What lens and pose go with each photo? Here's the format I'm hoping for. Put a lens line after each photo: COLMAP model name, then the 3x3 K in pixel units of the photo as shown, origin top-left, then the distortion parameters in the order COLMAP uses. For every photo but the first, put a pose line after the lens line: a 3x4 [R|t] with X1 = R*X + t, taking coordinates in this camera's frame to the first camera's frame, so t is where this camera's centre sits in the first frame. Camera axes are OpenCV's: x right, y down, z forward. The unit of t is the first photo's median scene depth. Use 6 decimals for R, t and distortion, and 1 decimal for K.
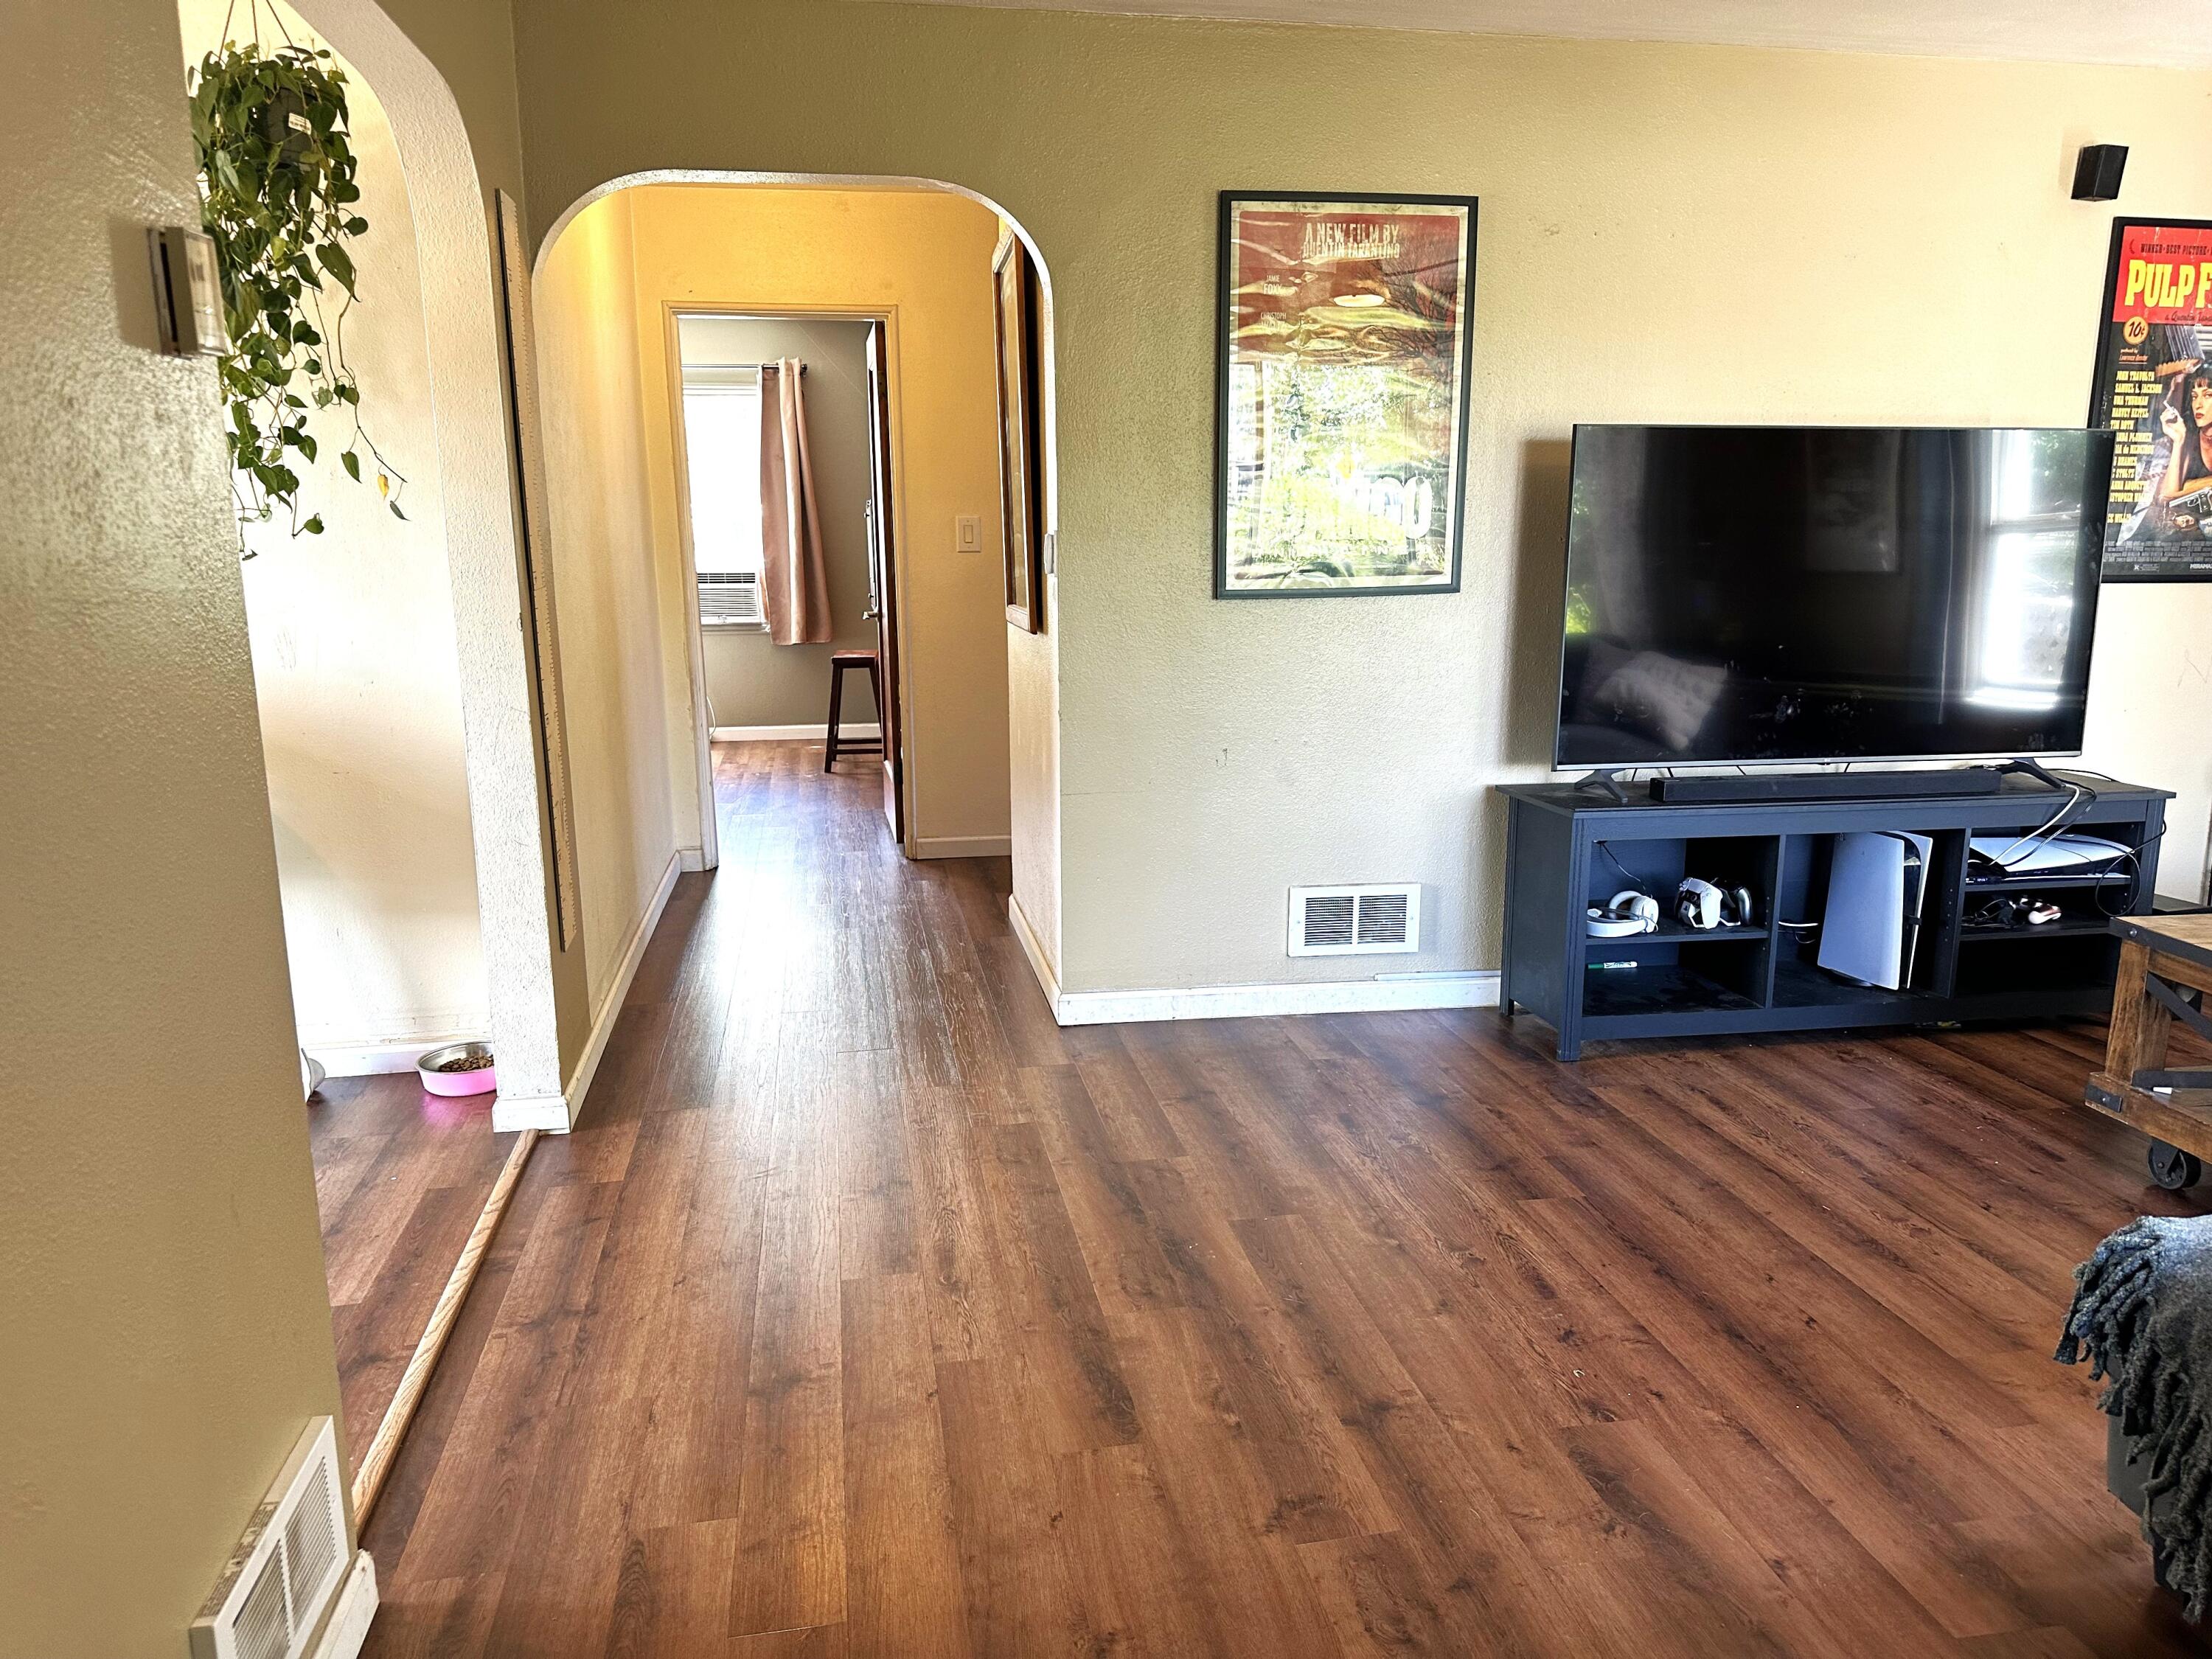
lens RADIAL K [[1550.4, 0, 1092.4], [0, 1550.4, 841.1], [0, 0, 1]] dist [0.069149, -0.092139]
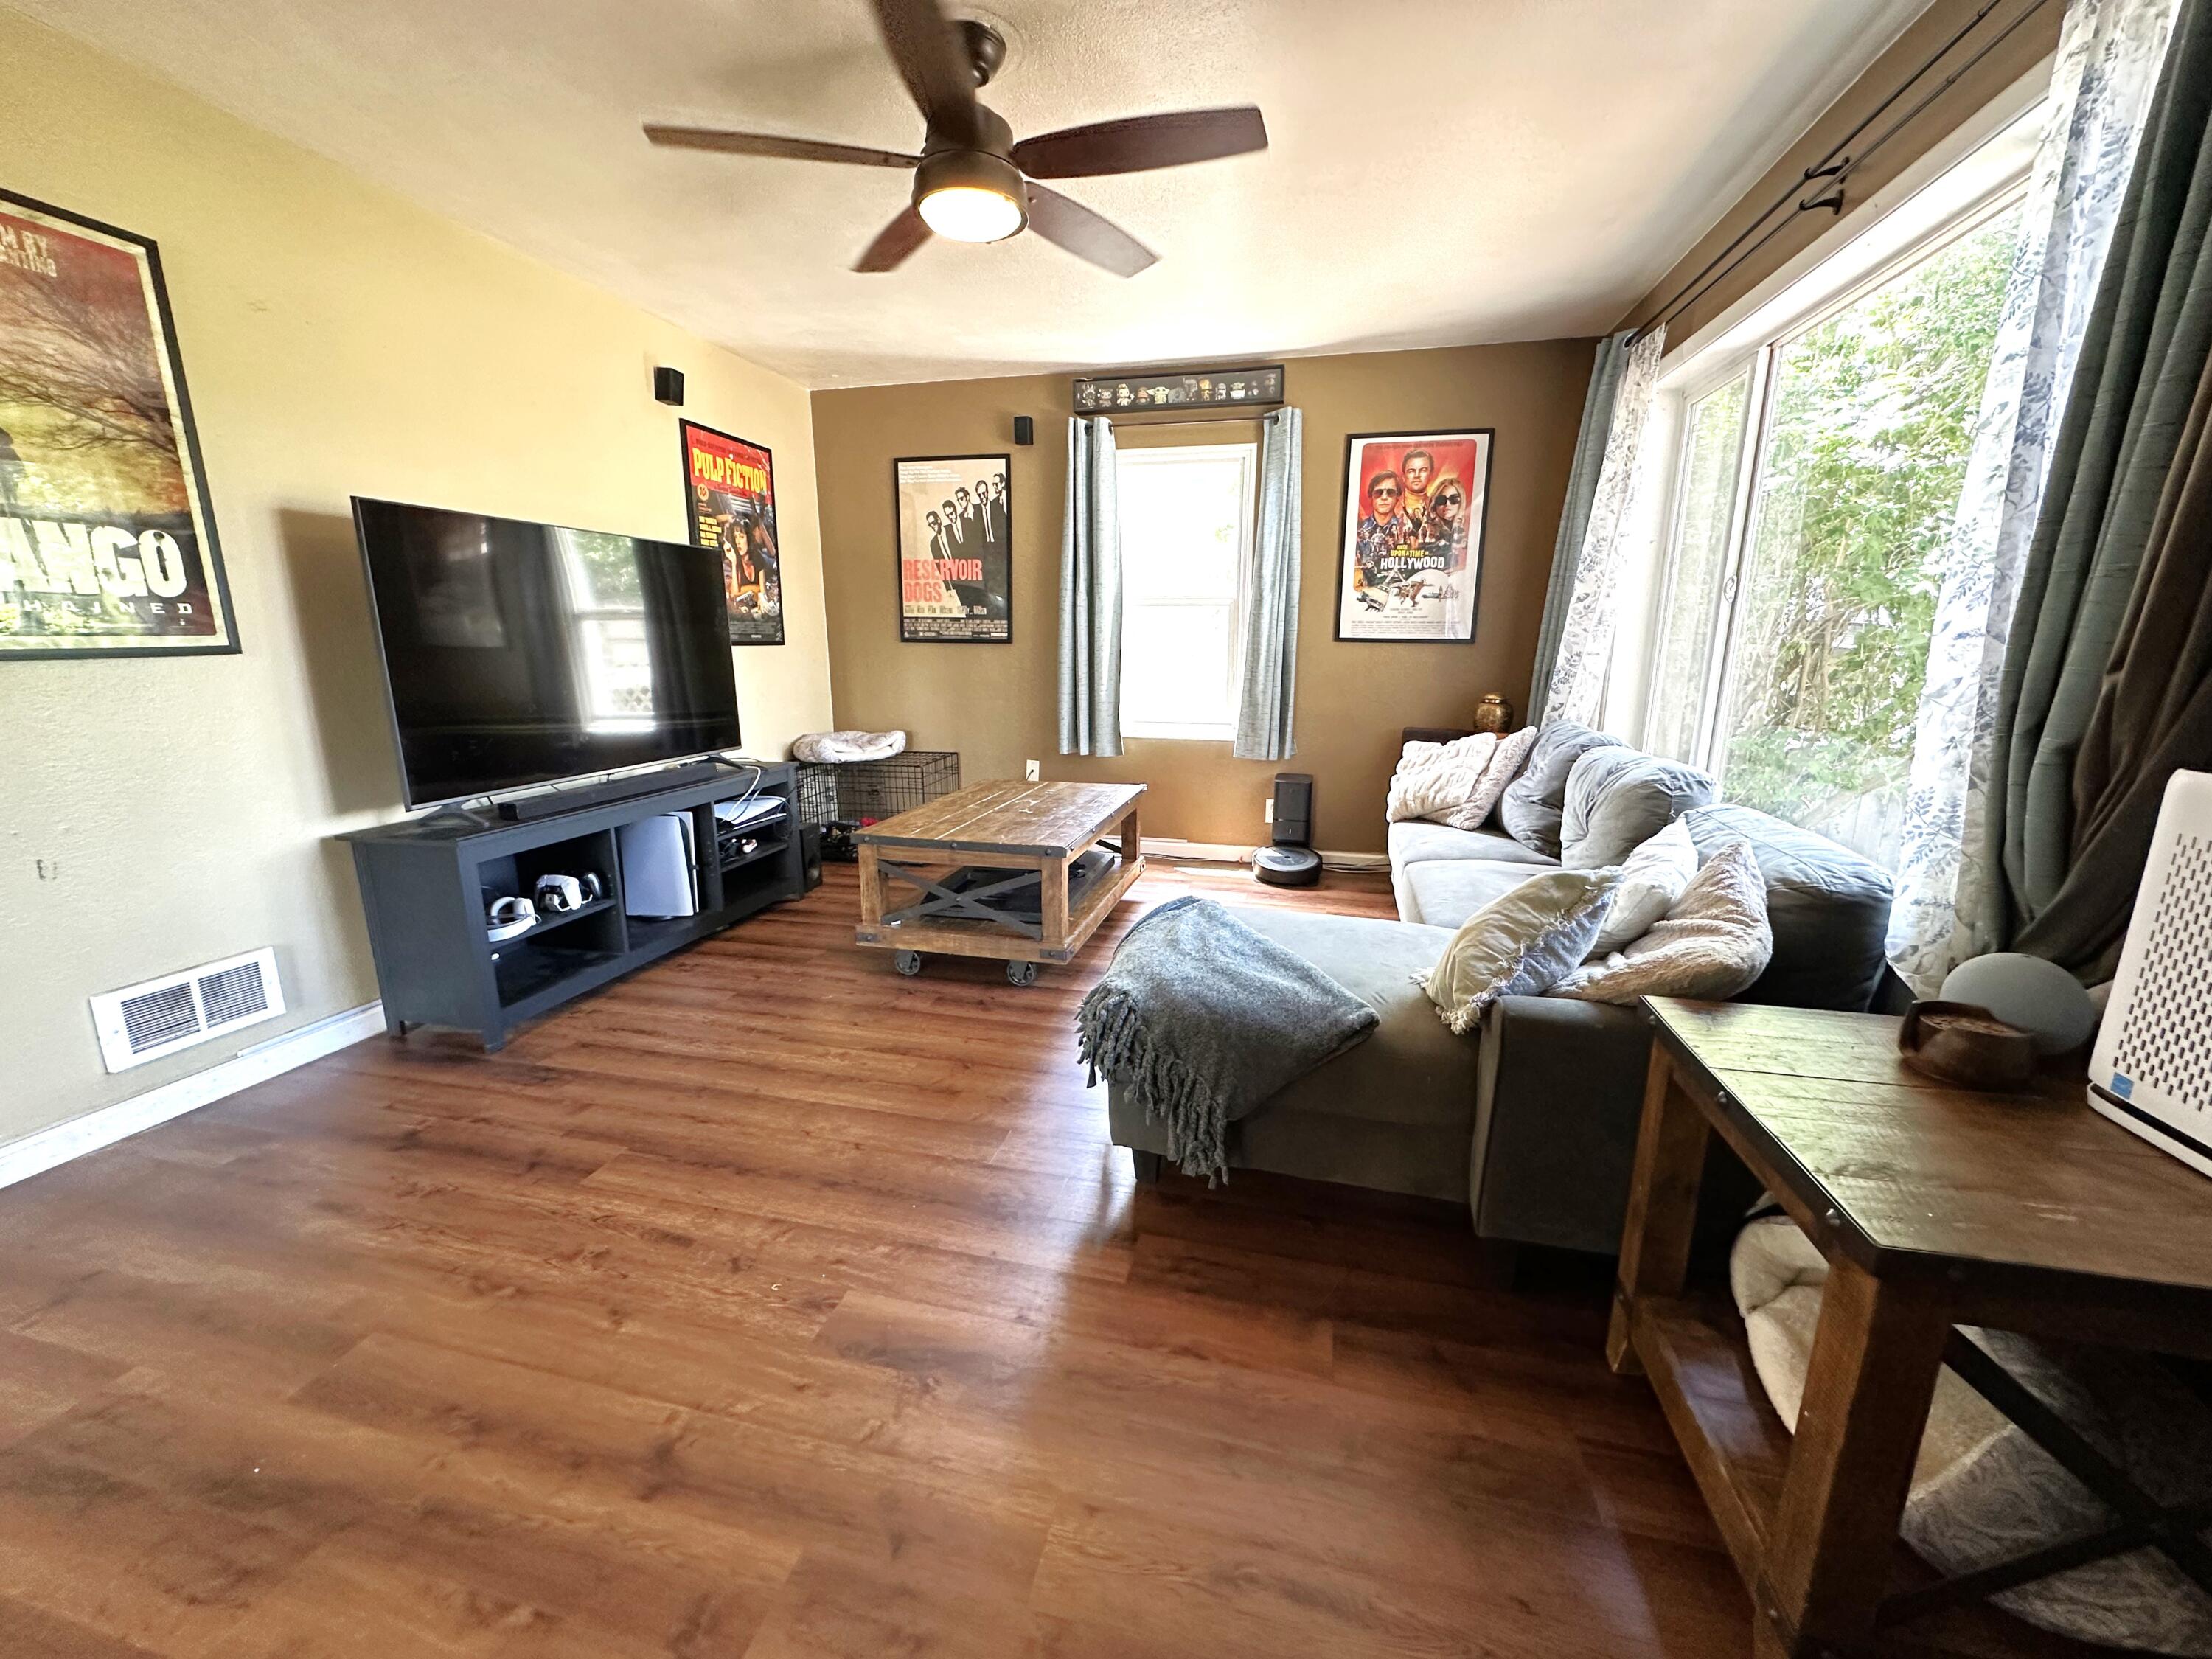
lens RADIAL K [[881.4, 0, 1103.0], [0, 881.4, 826.0], [0, 0, 1]] dist [0.000165, 0.000211]
pose [[0.395942, -0.190148, 0.898373, -0.076127], [0.182044, 0.975162, 0.126168, -0.023848], [-0.900050, 0.113588, 0.420723, 0.284891]]
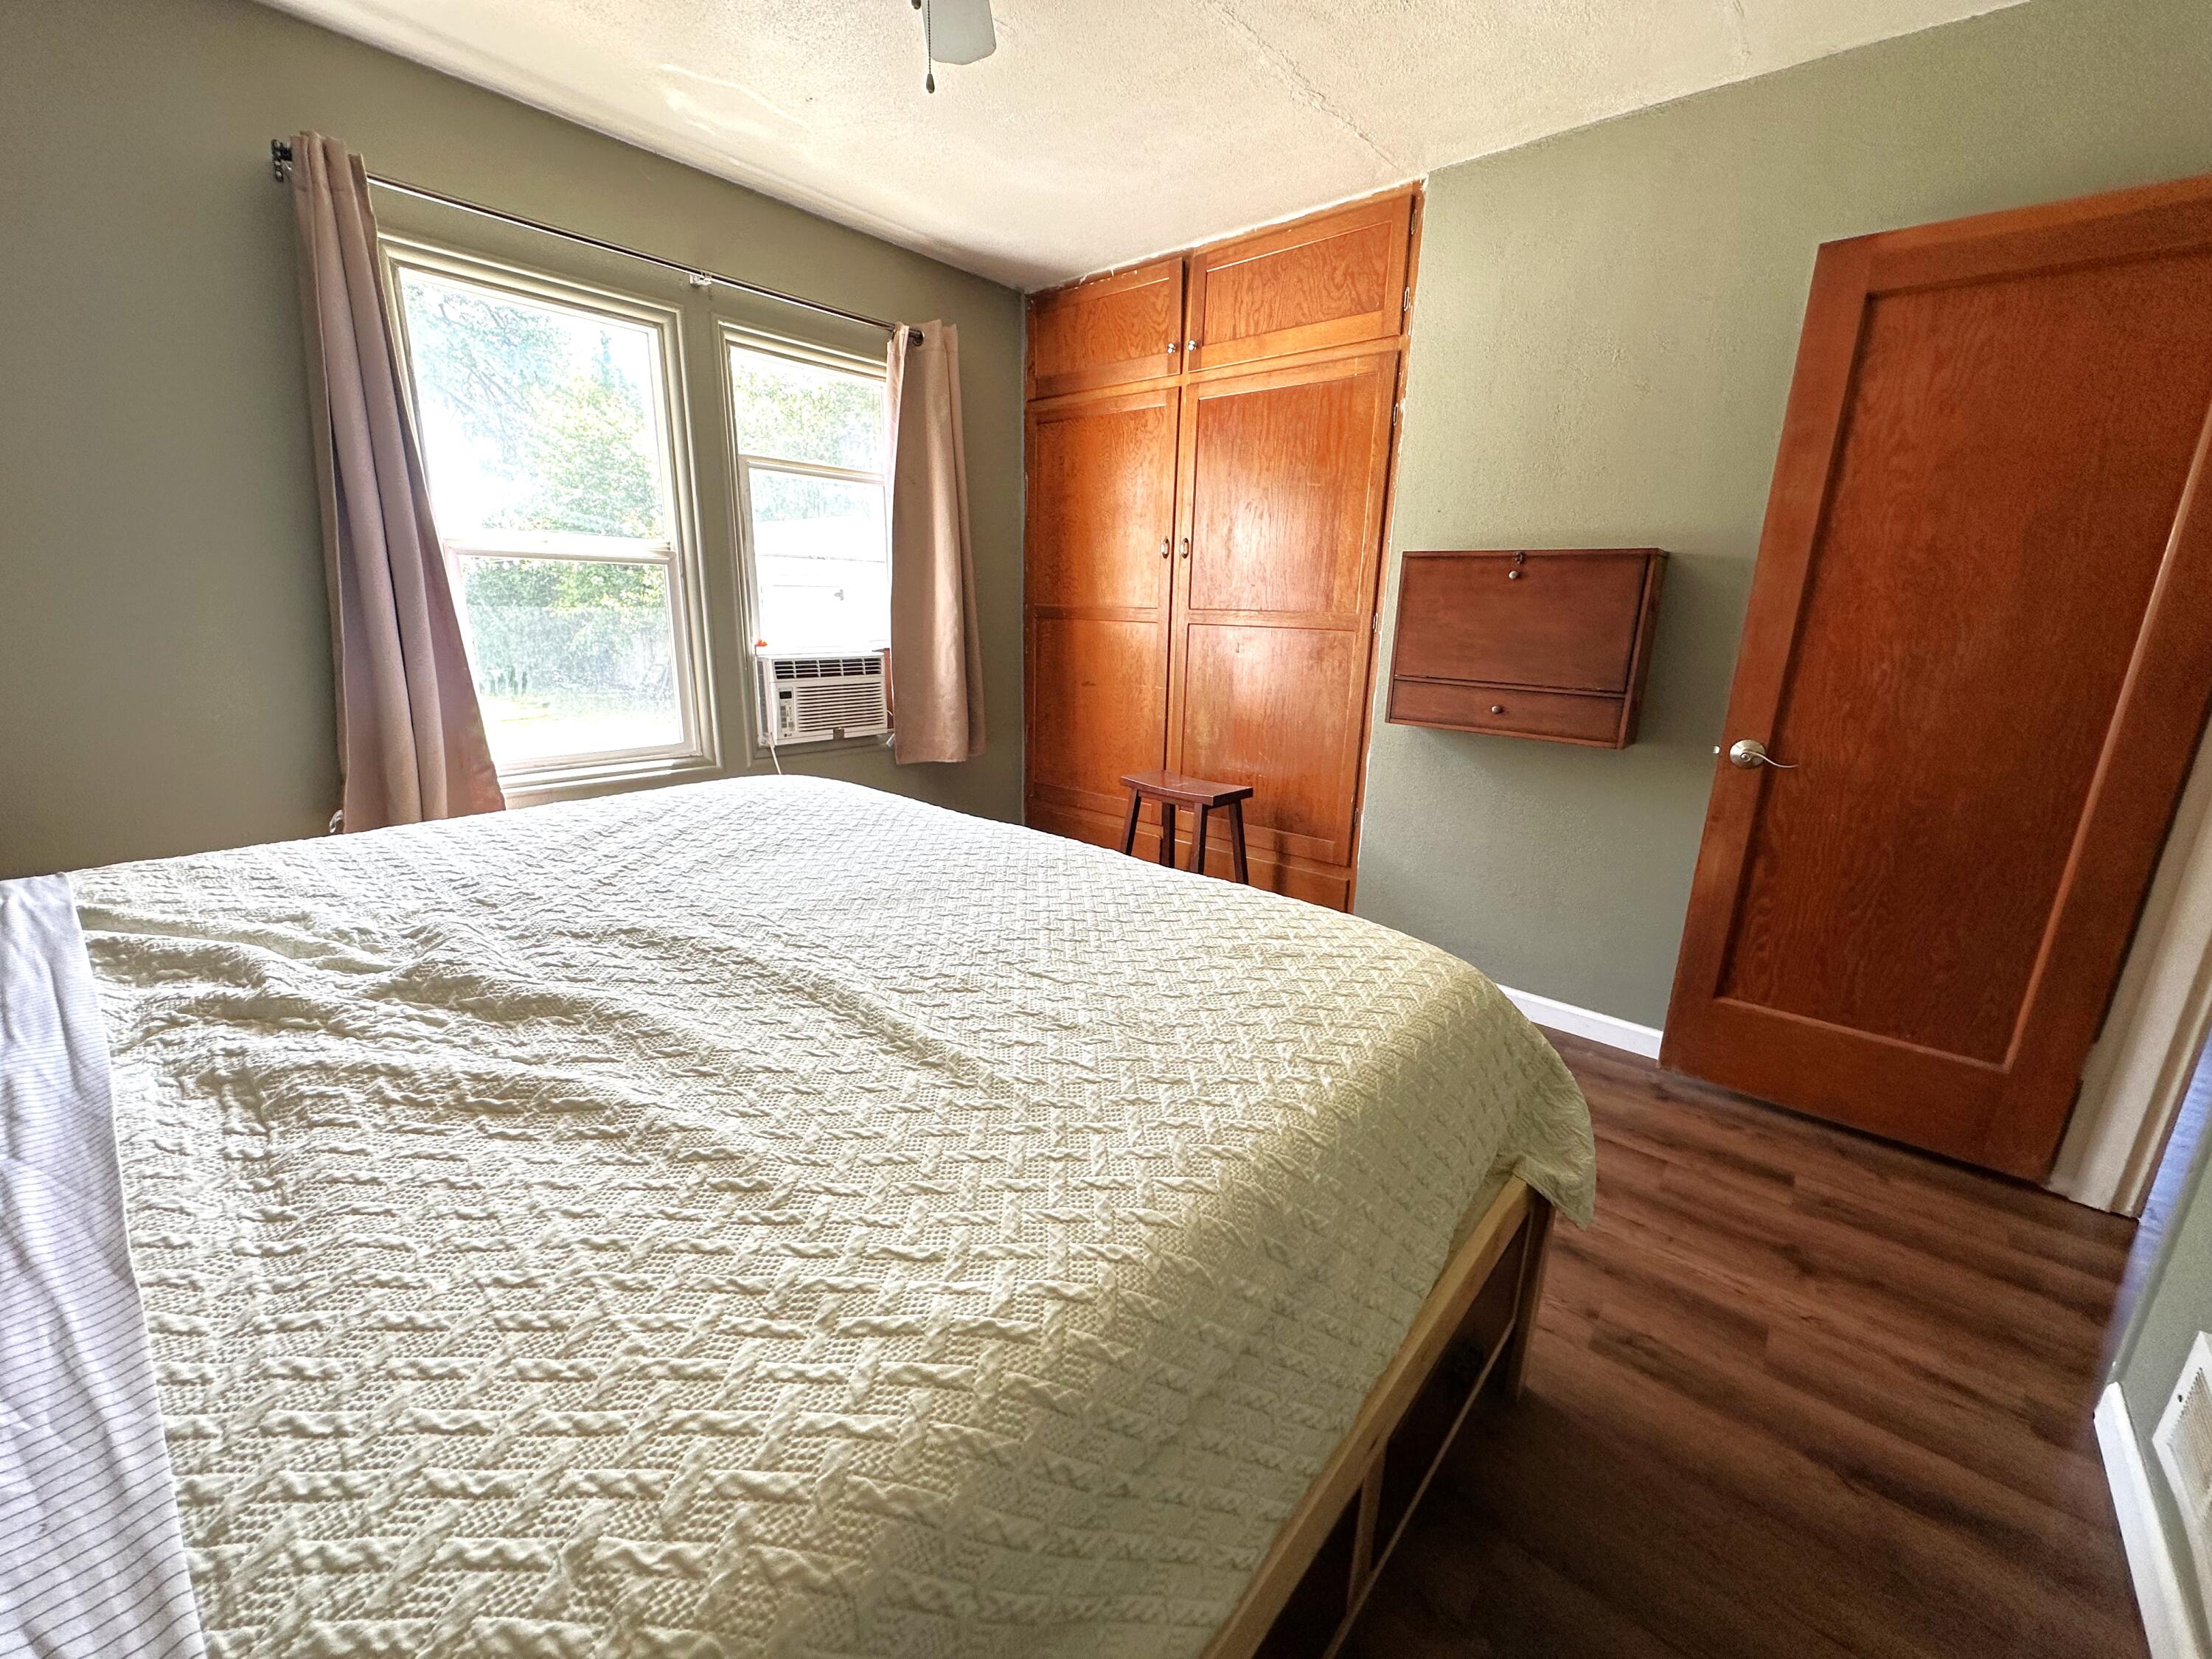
lens RADIAL K [[881.4, 0, 1103.0], [0, 881.4, 826.0], [0, 0, 1]] dist [0.000165, 0.000211]
pose [[0.768622, -0.133168, 0.625688, -0.910338], [0.101997, 0.991091, 0.085642, -0.297183], [-0.631519, -0.002008, 0.775358, 1.569410]]
